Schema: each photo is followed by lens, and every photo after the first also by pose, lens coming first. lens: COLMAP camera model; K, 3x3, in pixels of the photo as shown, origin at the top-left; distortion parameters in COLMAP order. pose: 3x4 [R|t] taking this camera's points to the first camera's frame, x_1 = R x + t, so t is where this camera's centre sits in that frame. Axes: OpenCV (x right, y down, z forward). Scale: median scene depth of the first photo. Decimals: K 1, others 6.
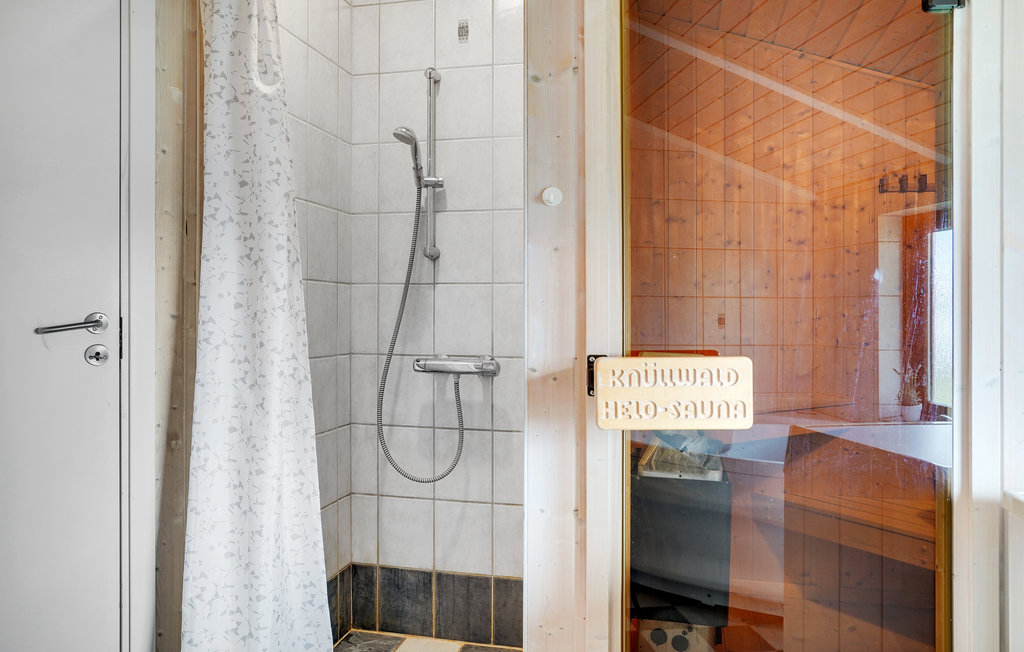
lens RADIAL K [[757.2, 0, 512.0], [0, 757.2, 326.0], [0, 0, 1]] dist [-0.005738, -0.002296]
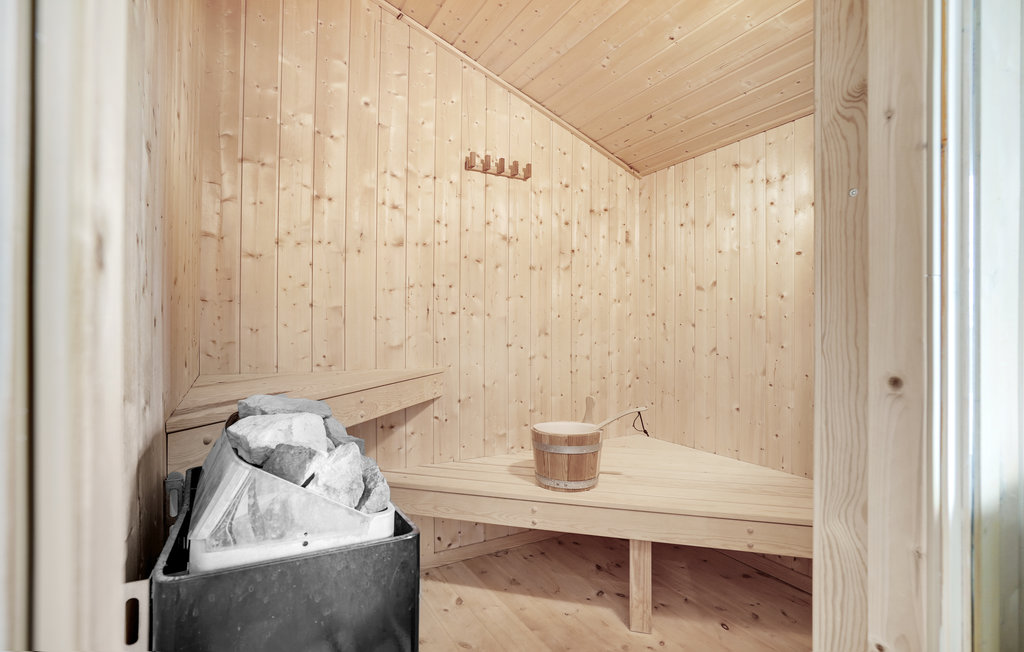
lens RADIAL K [[461.5, 0, 512.0], [0, 461.5, 326.0], [0, 0, 1]] dist [-0.030519, 0.000060]
pose [[0.716692, 0.008288, 0.697341, 0.085000], [0.002849, 0.999886, -0.014811, 0.052732], [-0.697384, 0.012602, 0.716587, 0.501031]]
